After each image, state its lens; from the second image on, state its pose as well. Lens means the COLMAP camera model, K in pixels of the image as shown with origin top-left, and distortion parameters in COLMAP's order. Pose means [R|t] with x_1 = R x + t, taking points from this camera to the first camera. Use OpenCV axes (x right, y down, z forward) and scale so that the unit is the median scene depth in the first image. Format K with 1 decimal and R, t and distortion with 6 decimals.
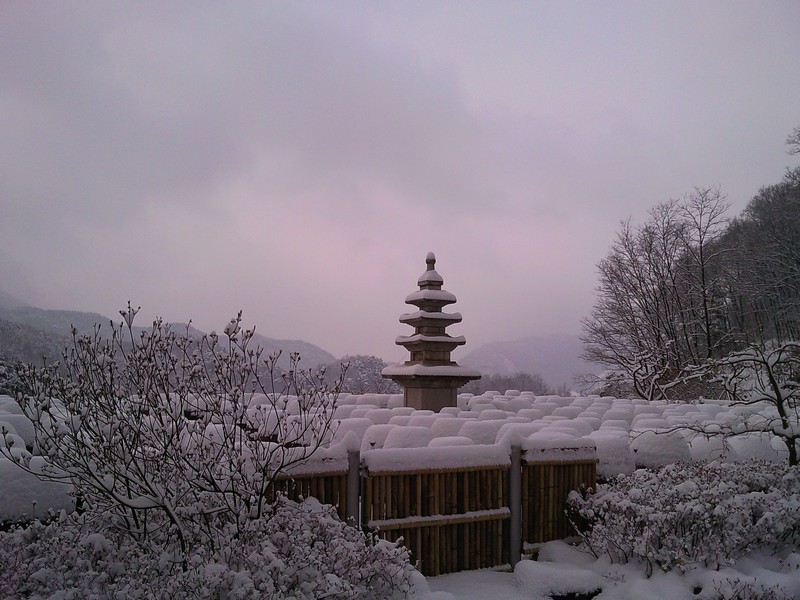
lens RADIAL K [[779.0, 0, 414.6], [0, 779.0, 296.0], [0, 0, 1]] dist [0.093267, -0.367512]
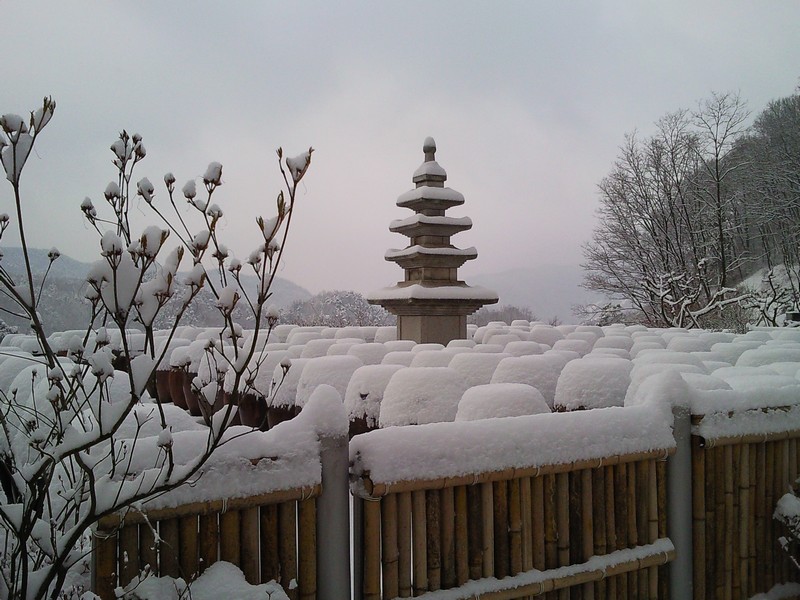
lens RADIAL K [[779.0, 0, 414.6], [0, 779.0, 296.0], [0, 0, 1]] dist [0.093267, -0.367512]
pose [[0.999447, -0.015682, 0.029322, -0.018851], [0.013328, 0.996801, 0.078799, 0.038576], [-0.030464, -0.078364, 0.996459, 0.242848]]
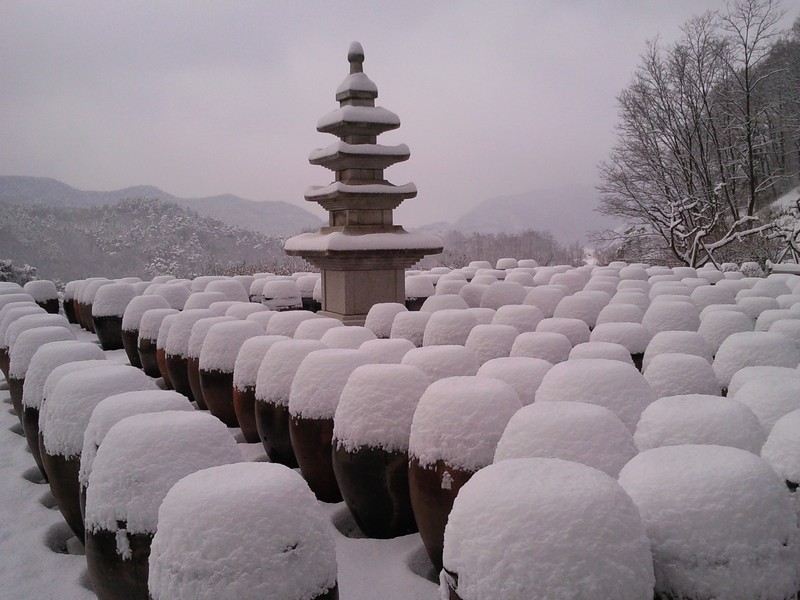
lens RADIAL K [[786.4, 0, 436.4], [0, 786.4, 288.1], [0, 0, 1]] dist [0.065010, -0.229148]
pose [[0.999415, -0.032587, 0.010416, 0.072808], [0.030346, 0.984995, 0.169893, 0.028975], [-0.015796, -0.169477, 0.985408, 0.387719]]
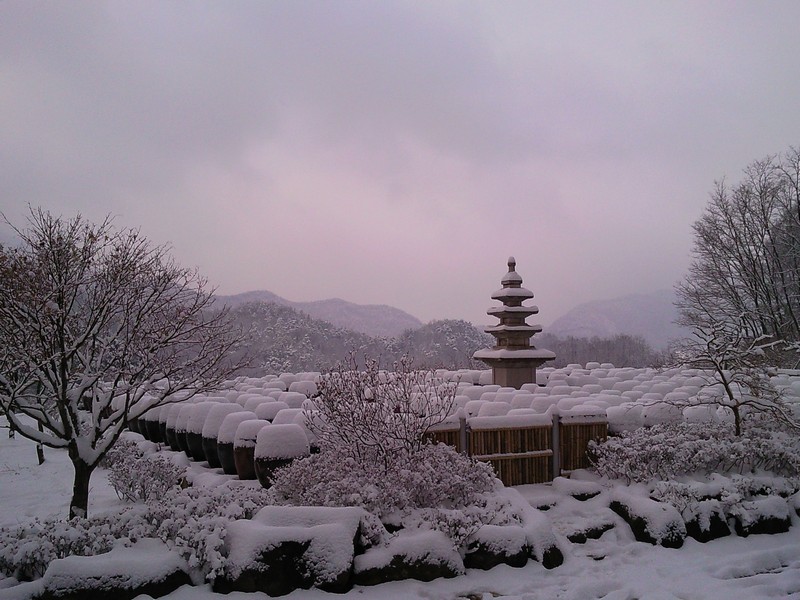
lens RADIAL K [[922.7, 0, 399.3], [0, 922.7, 287.3], [0, 0, 1]] dist [0.011366, -0.031325]
pose [[0.992661, -0.028821, -0.117448, 0.015466], [0.035076, 0.998055, 0.051541, -0.091686], [0.115734, -0.055283, 0.991741, -0.465660]]
